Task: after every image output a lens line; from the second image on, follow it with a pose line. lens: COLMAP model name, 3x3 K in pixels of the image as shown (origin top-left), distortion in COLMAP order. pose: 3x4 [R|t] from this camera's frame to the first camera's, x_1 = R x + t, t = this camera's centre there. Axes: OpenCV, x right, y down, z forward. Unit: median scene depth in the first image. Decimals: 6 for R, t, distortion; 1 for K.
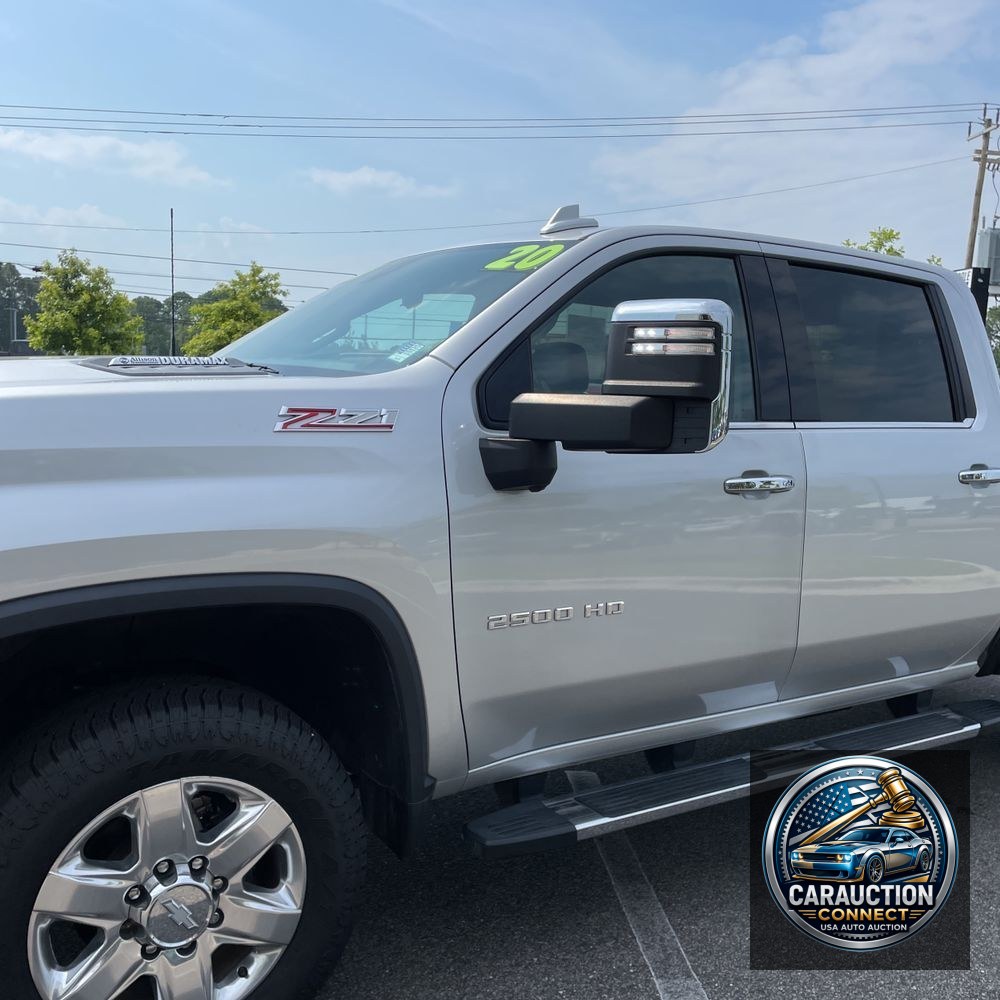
lens RADIAL K [[1032.3, 0, 505.4], [0, 1032.3, 539.1], [0, 0, 1]] dist [0.112647, -0.200290]
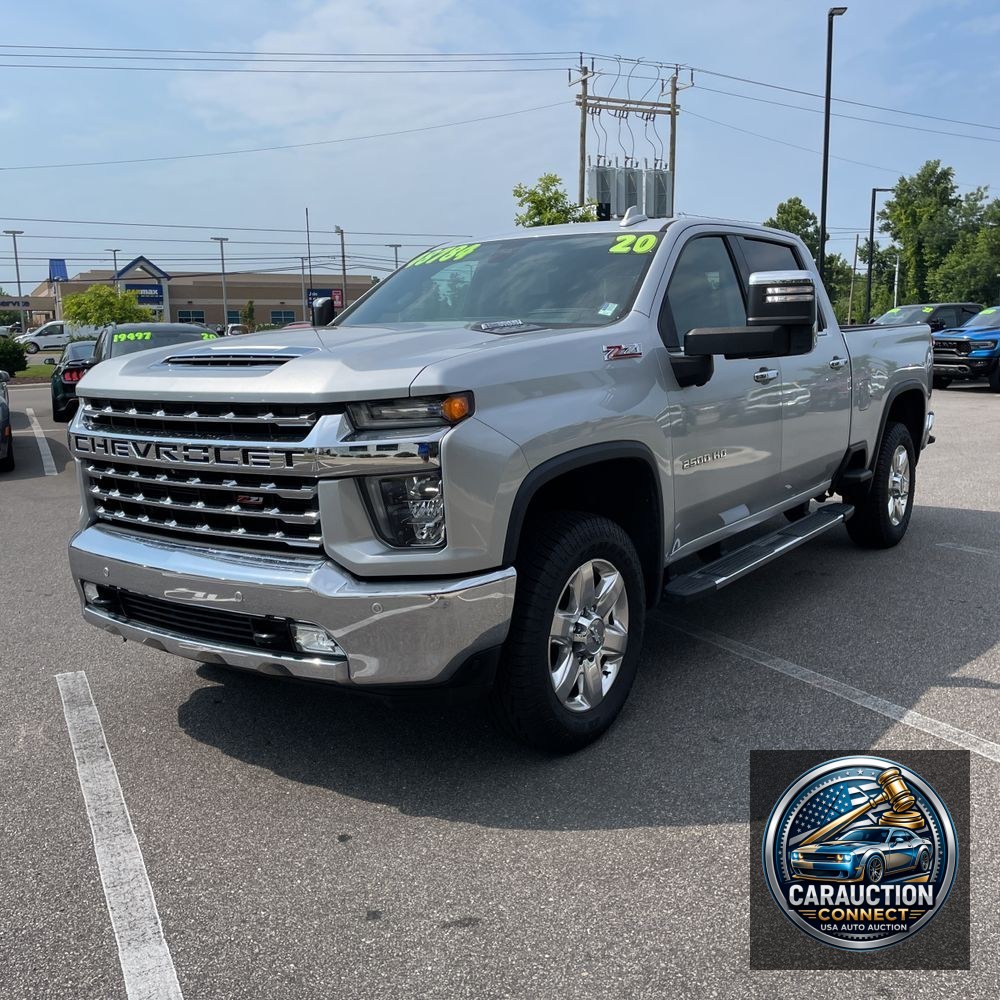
lens RADIAL K [[1005.8, 0, 501.6], [0, 1005.8, 517.9], [0, 0, 1]] dist [0.117604, -0.133827]
pose [[0.933348, -0.124522, 0.336683, -0.702924], [0.107732, 0.991840, 0.068176, 0.017227], [-0.342425, -0.027360, 0.939147, -0.382481]]
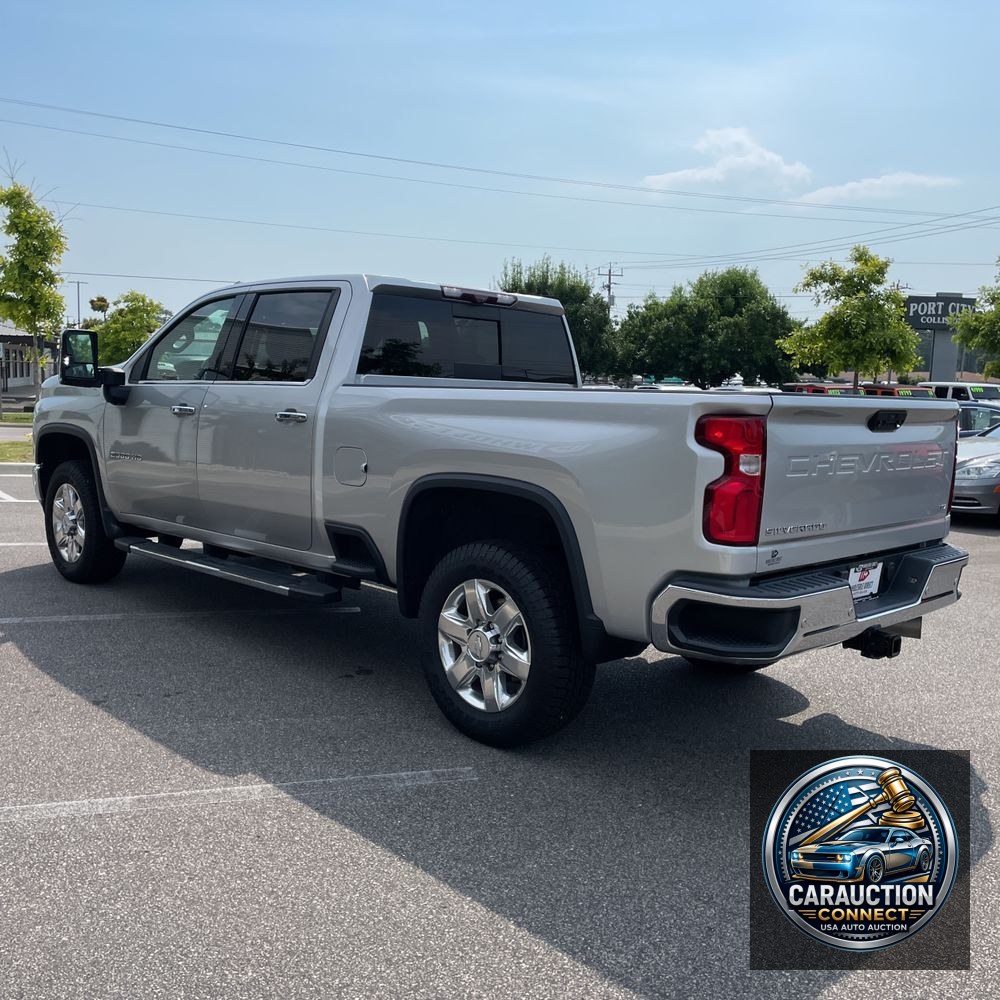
lens RADIAL K [[1006.1, 0, 494.0], [0, 1006.1, 502.2], [0, 0, 1]] dist [0.097968, -0.132789]
pose [[0.187958, 0.075296, -0.979287, 2.226166], [-0.158610, 0.986297, 0.045393, -0.059429], [0.969286, 0.146792, 0.197325, 1.174337]]
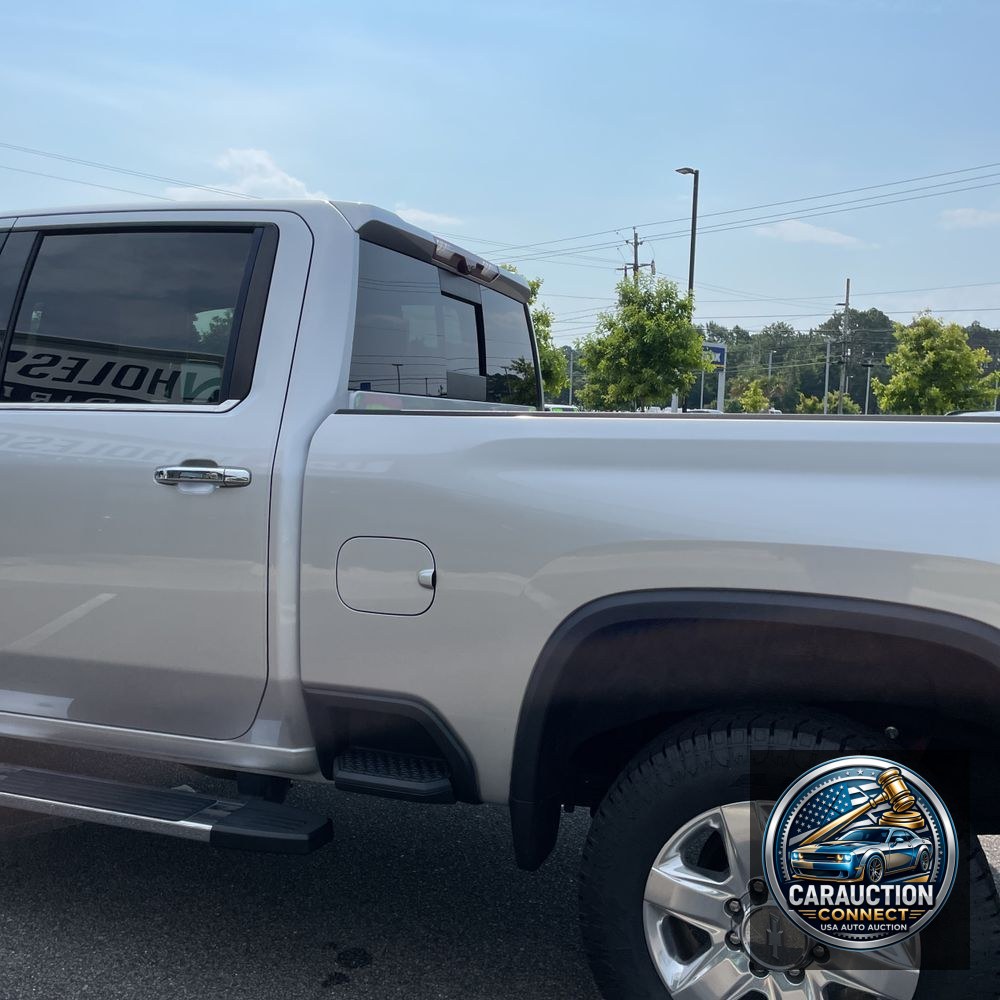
lens RADIAL K [[1006.1, 0, 494.0], [0, 1006.1, 502.2], [0, 0, 1]] dist [0.097968, -0.132789]
pose [[0.590950, 0.039952, -0.805718, 1.324662], [-0.113192, 0.992999, -0.033782, -0.047342], [0.798728, 0.111164, 0.591335, 0.863460]]
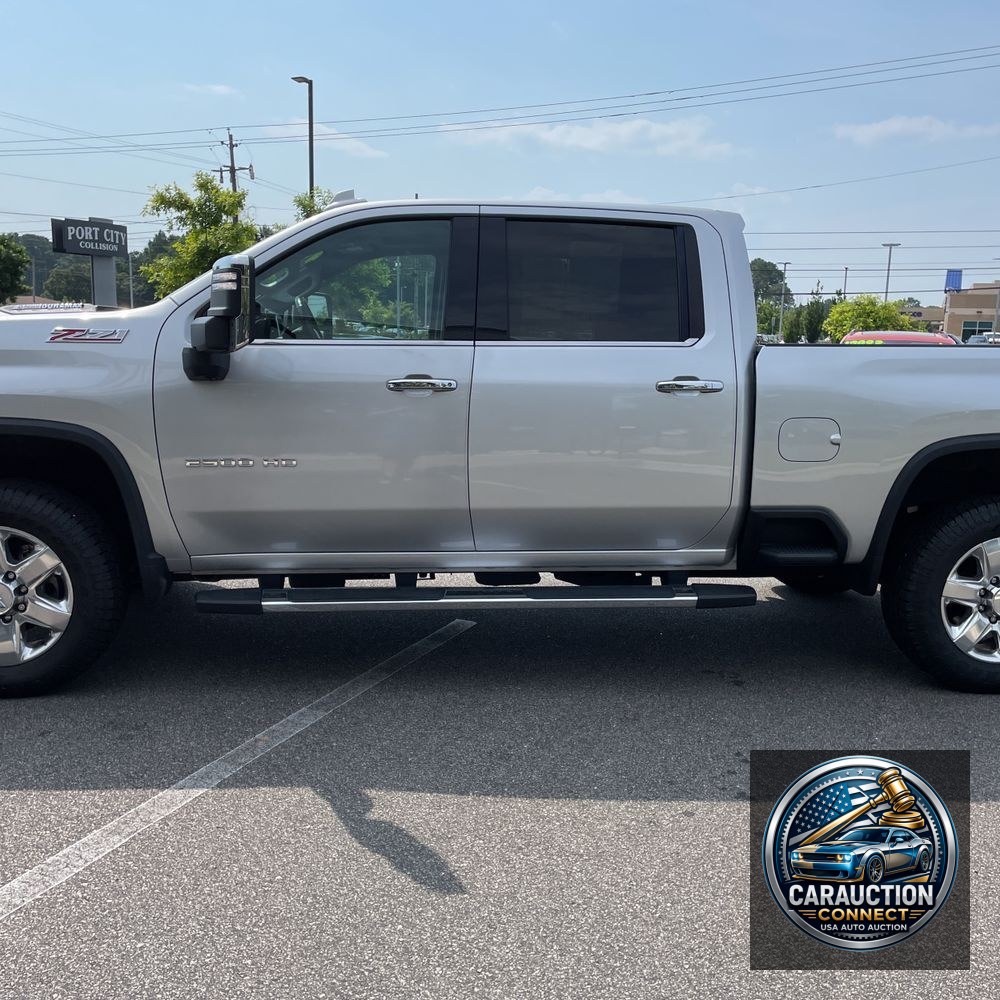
lens RADIAL K [[1006.1, 0, 494.0], [0, 1006.1, 502.2], [0, 0, 1]] dist [0.097968, -0.132789]
pose [[0.876974, 0.055493, -0.477323, 0.942211], [-0.052710, 0.998425, 0.019232, 0.070917], [0.477639, 0.008294, 0.878517, -0.133819]]
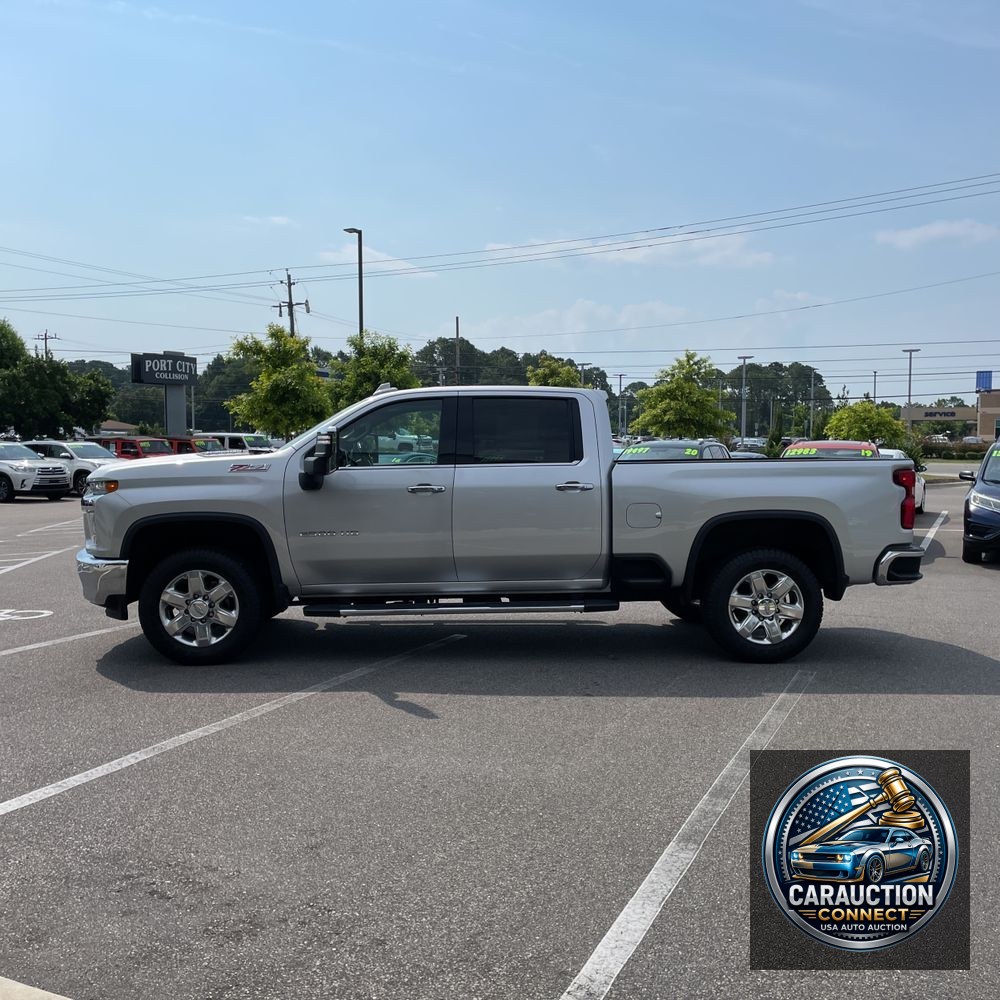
lens RADIAL K [[1006.1, 0, 494.0], [0, 1006.1, 502.2], [0, 0, 1]] dist [0.097968, -0.132789]
pose [[0.854408, -0.013170, -0.519437, 1.605718], [-0.035492, 0.995865, -0.083630, 0.173642], [0.518390, 0.089890, 0.850407, -0.978182]]
